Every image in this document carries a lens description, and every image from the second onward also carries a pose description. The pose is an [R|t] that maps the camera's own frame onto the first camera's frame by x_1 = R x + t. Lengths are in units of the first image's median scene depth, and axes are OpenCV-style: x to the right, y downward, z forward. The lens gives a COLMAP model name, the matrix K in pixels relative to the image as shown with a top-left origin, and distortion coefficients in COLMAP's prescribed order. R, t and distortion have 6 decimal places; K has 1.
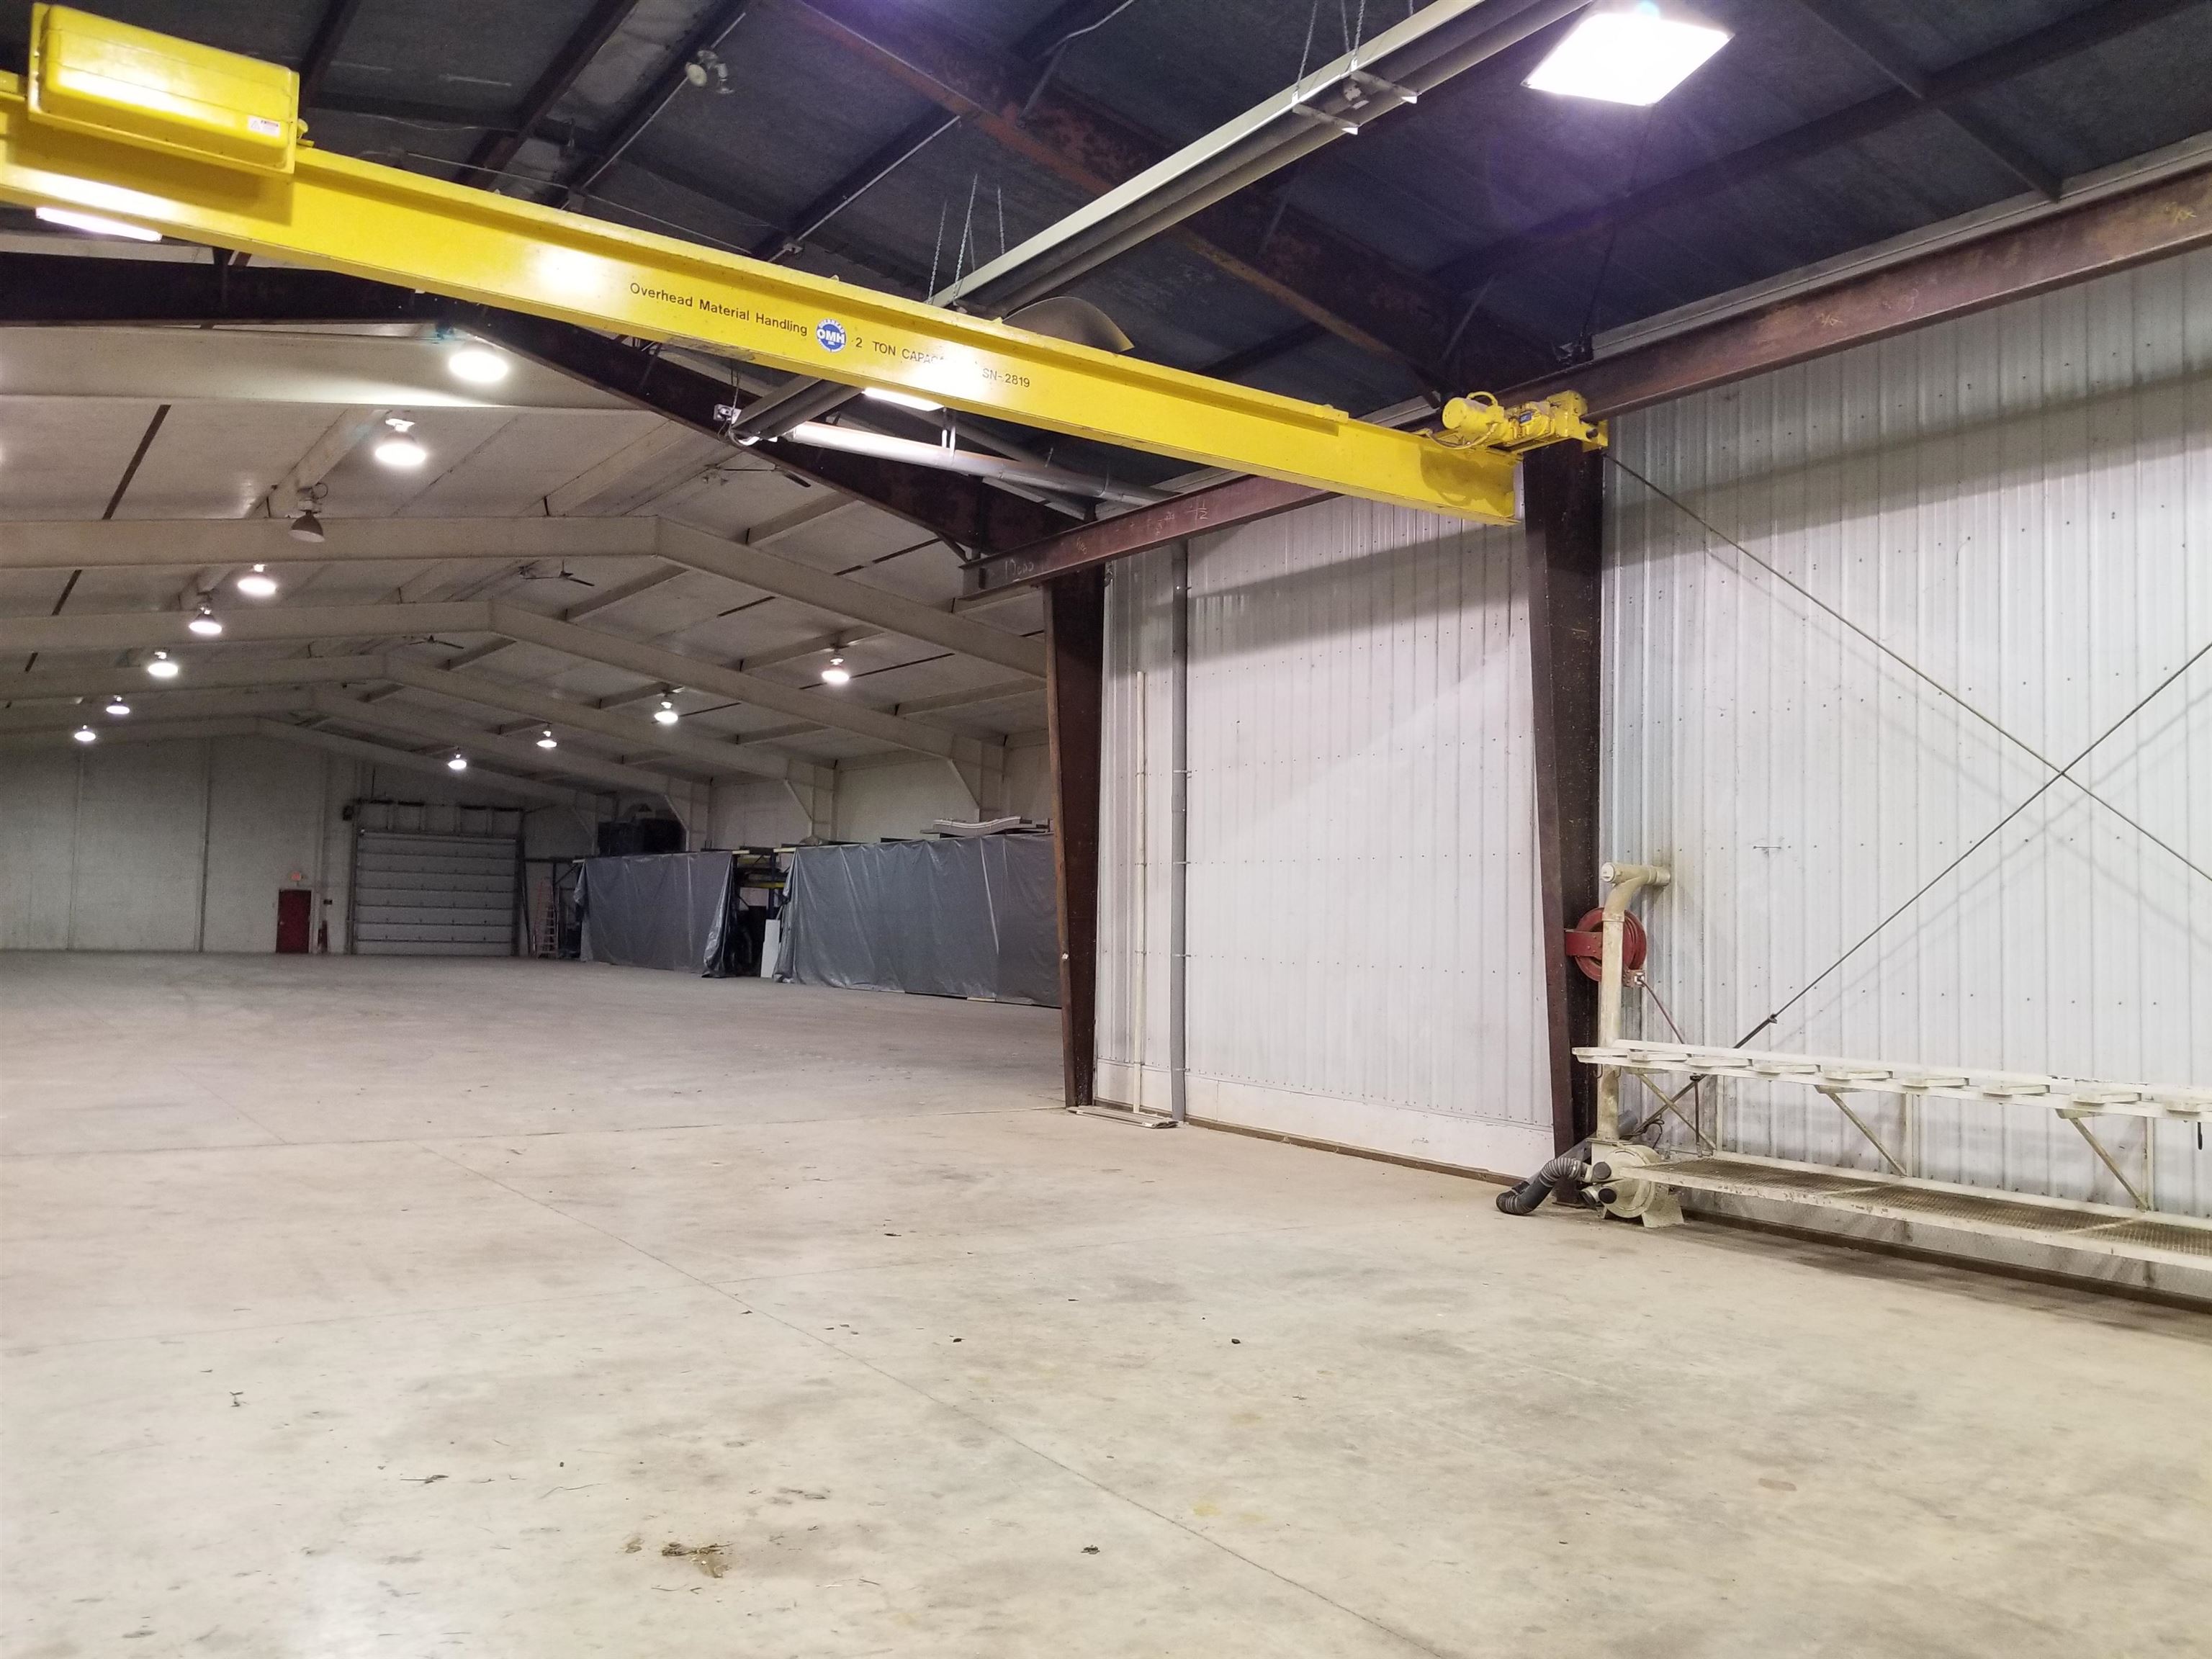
lens RADIAL K [[1715.3, 0, 1030.0], [0, 1715.3, 849.1], [0, 0, 1]] dist [0.085420, -0.138292]
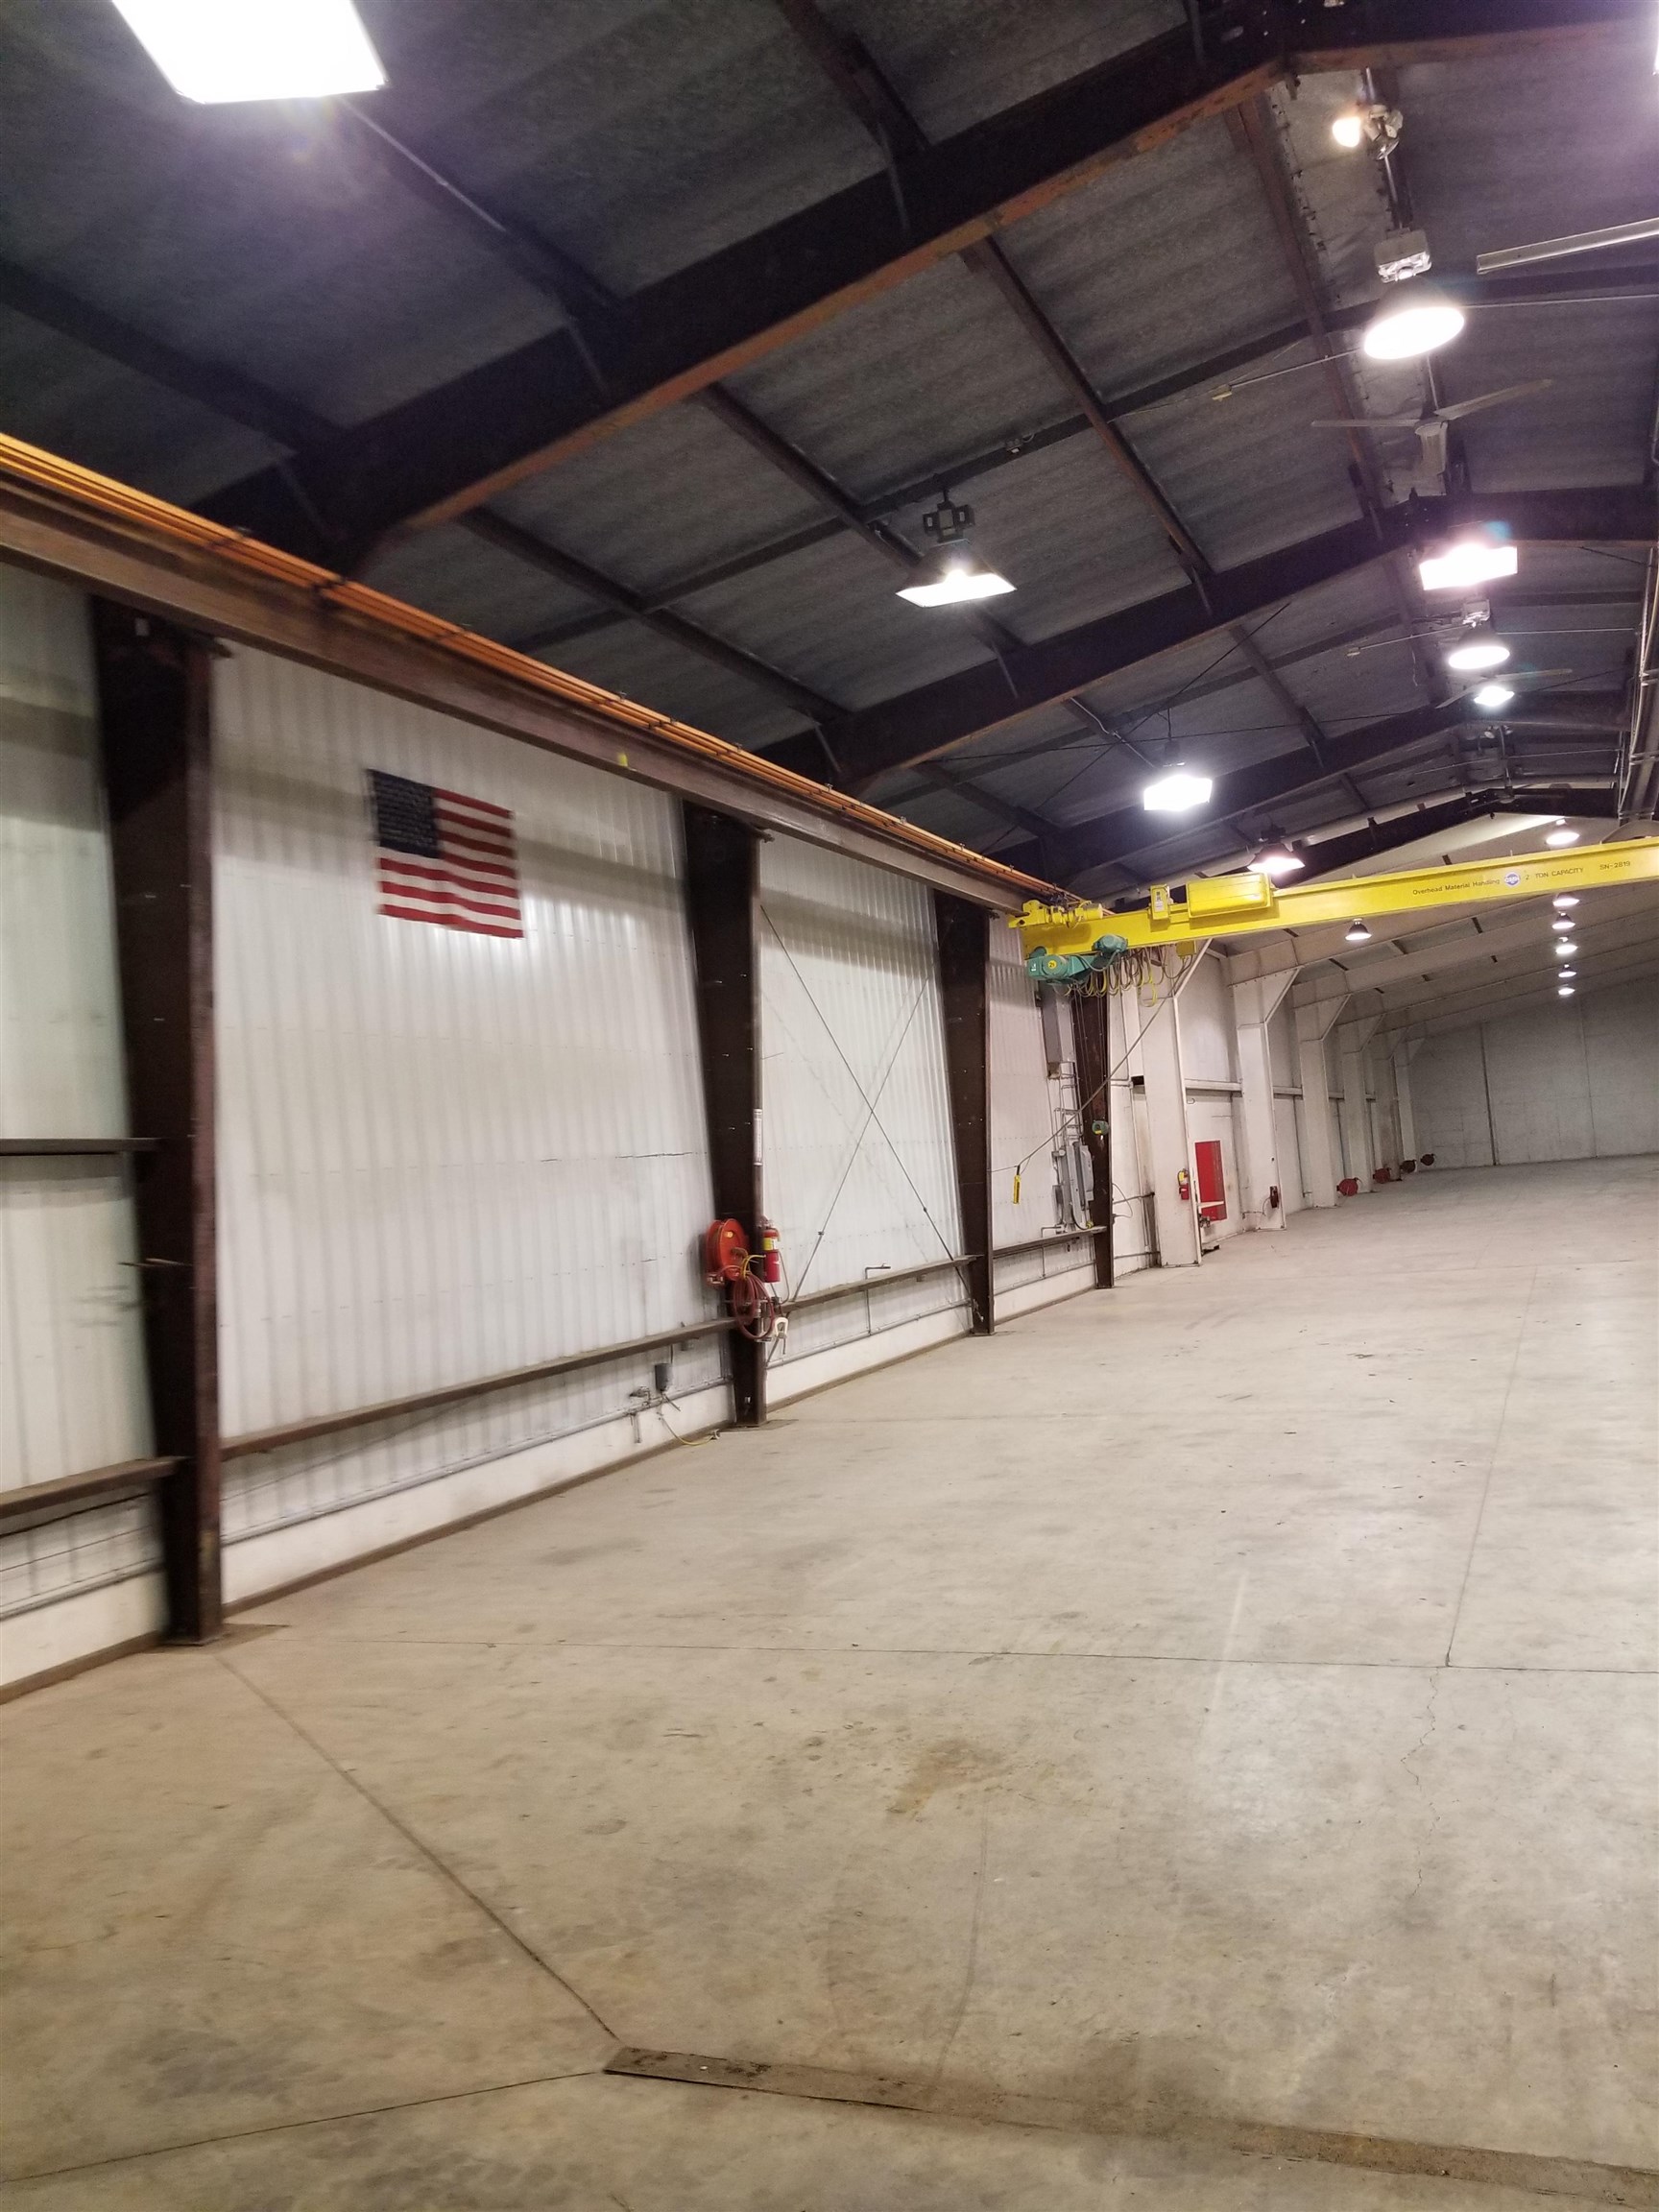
lens RADIAL K [[1709.9, 0, 896.3], [0, 1709.9, 1088.9], [0, 0, 1]] dist [0.067146, -0.134682]
pose [[0.580689, -0.116475, -0.805750, 0.940902], [0.137710, 0.989504, -0.043792, -0.034811], [0.802394, -0.085531, 0.590634, -0.760224]]
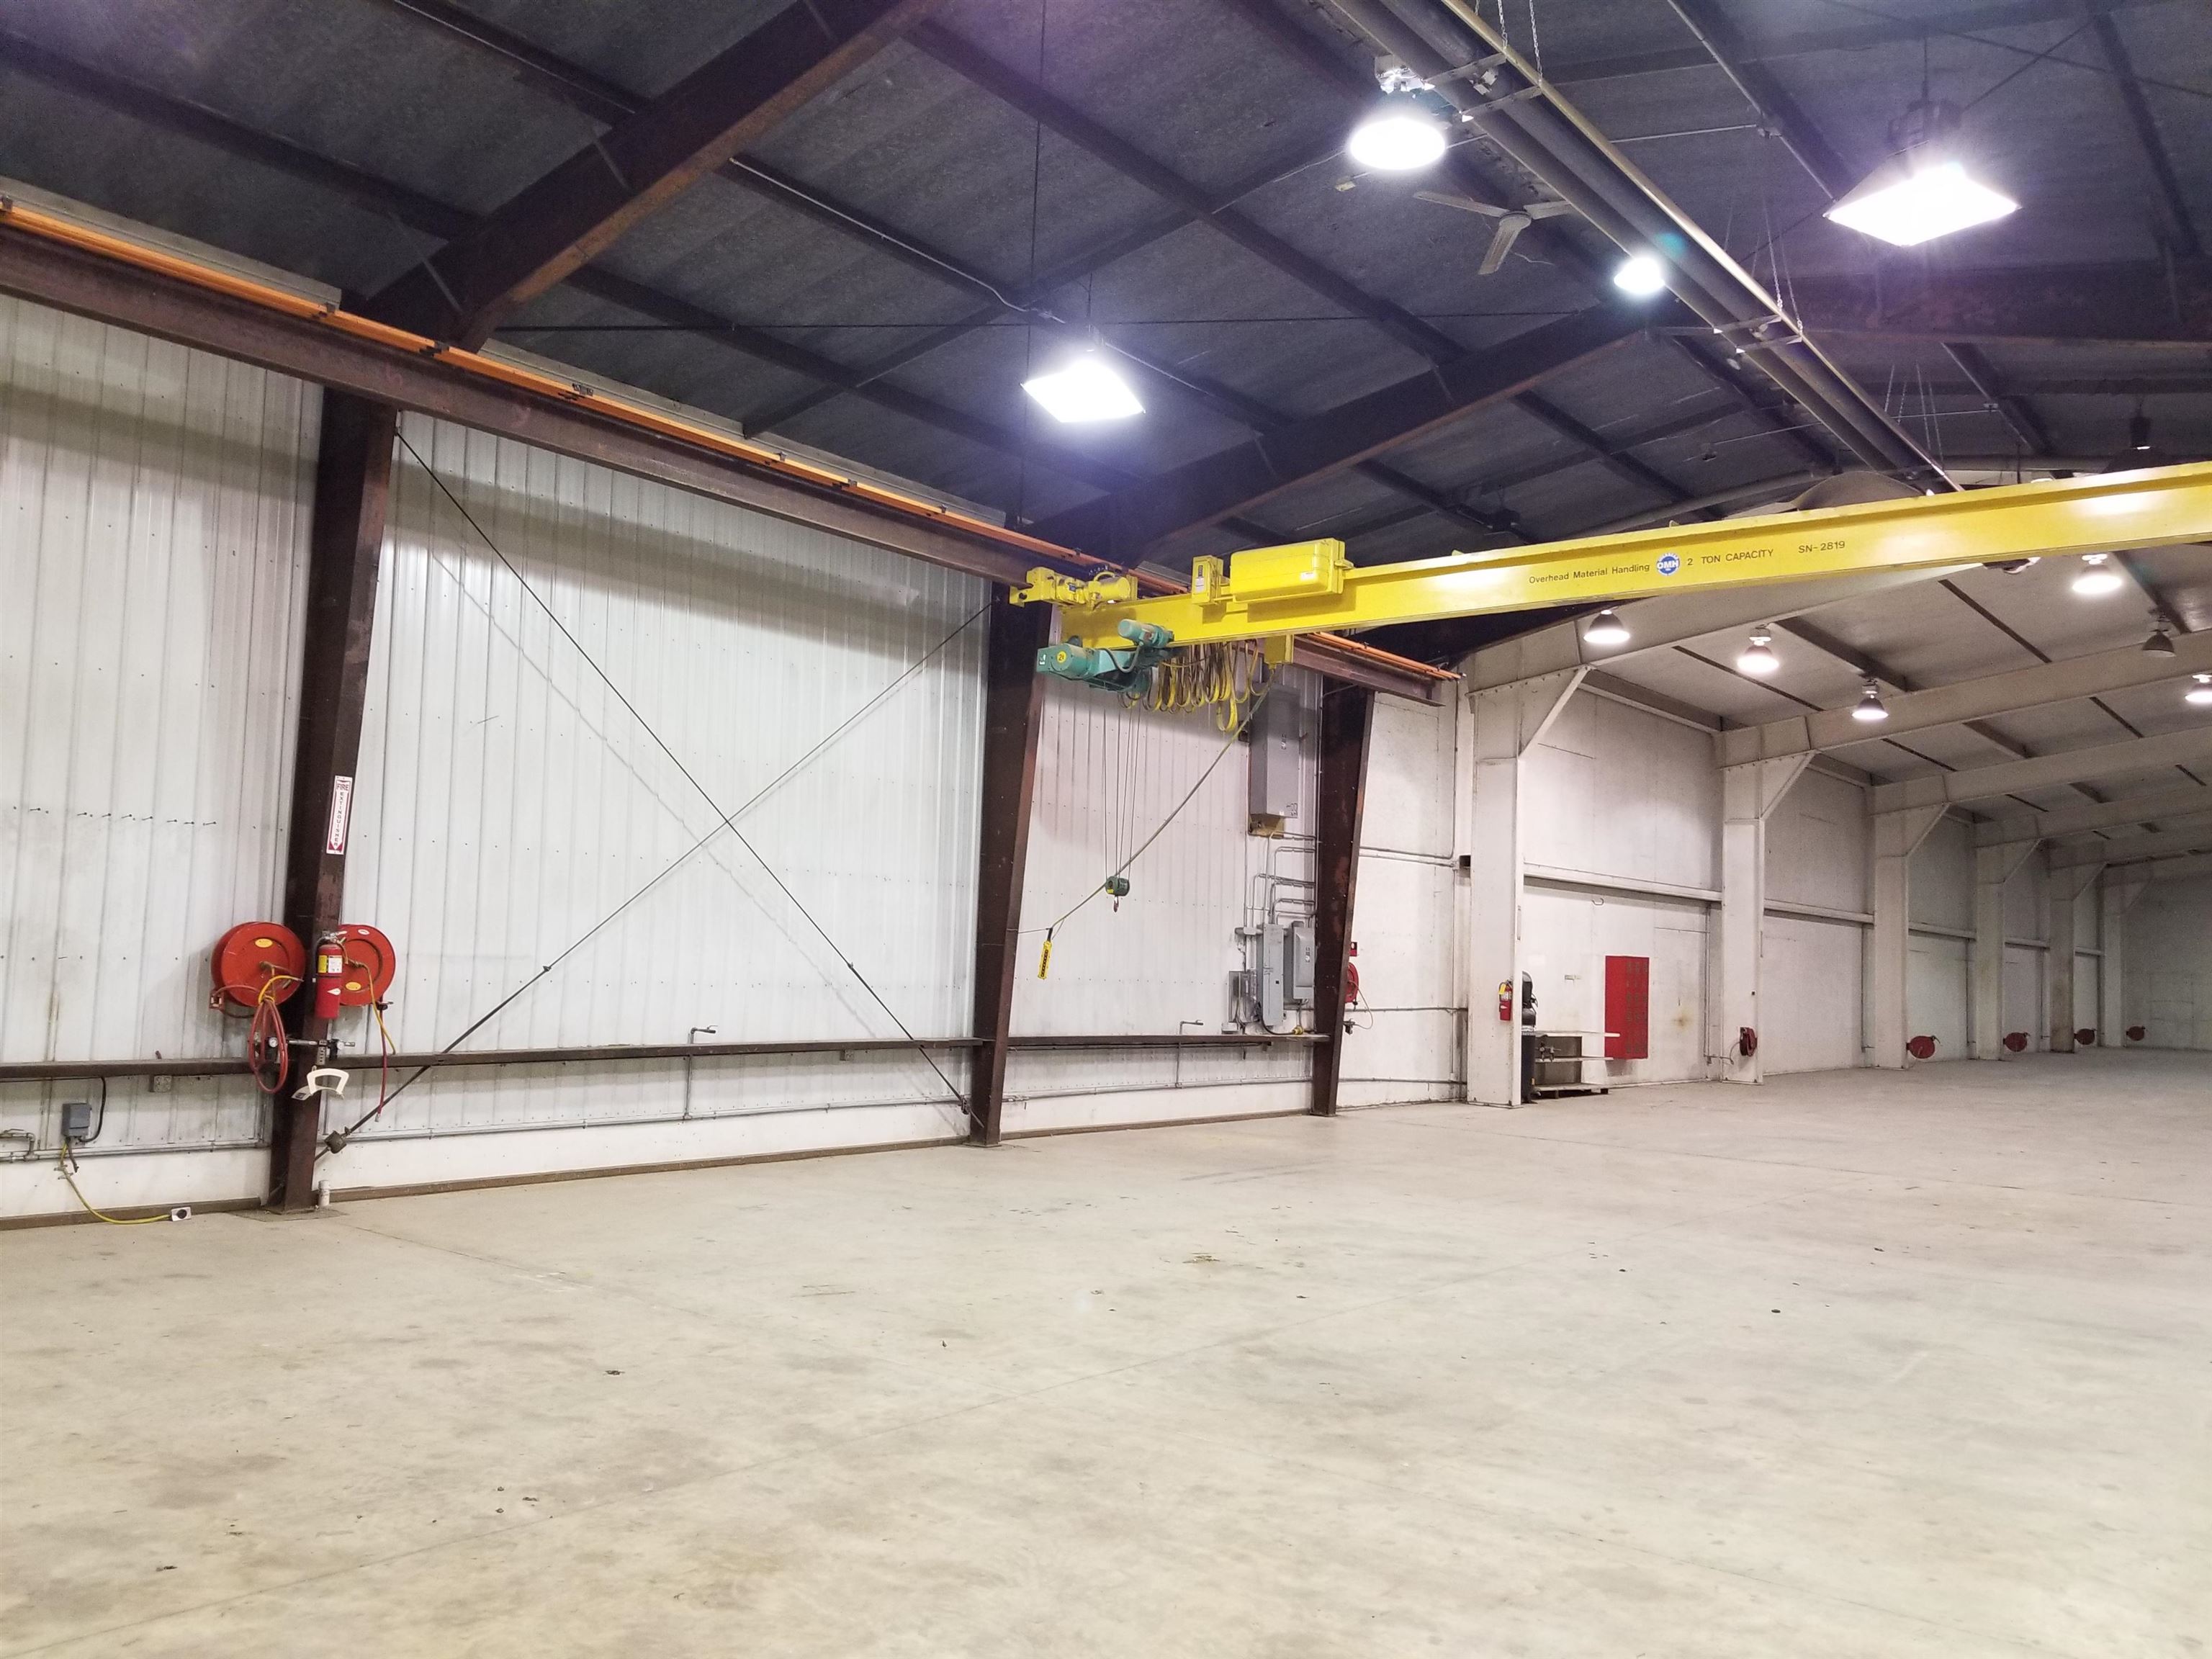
lens RADIAL K [[1704.9, 0, 1107.7], [0, 1704.9, 802.9], [0, 0, 1]] dist [0.069361, -0.131651]
pose [[0.318833, -0.098850, -0.942642, 0.842476], [0.009879, 0.994839, -0.100983, 0.028067], [0.947759, 0.022884, 0.318164, 0.096413]]
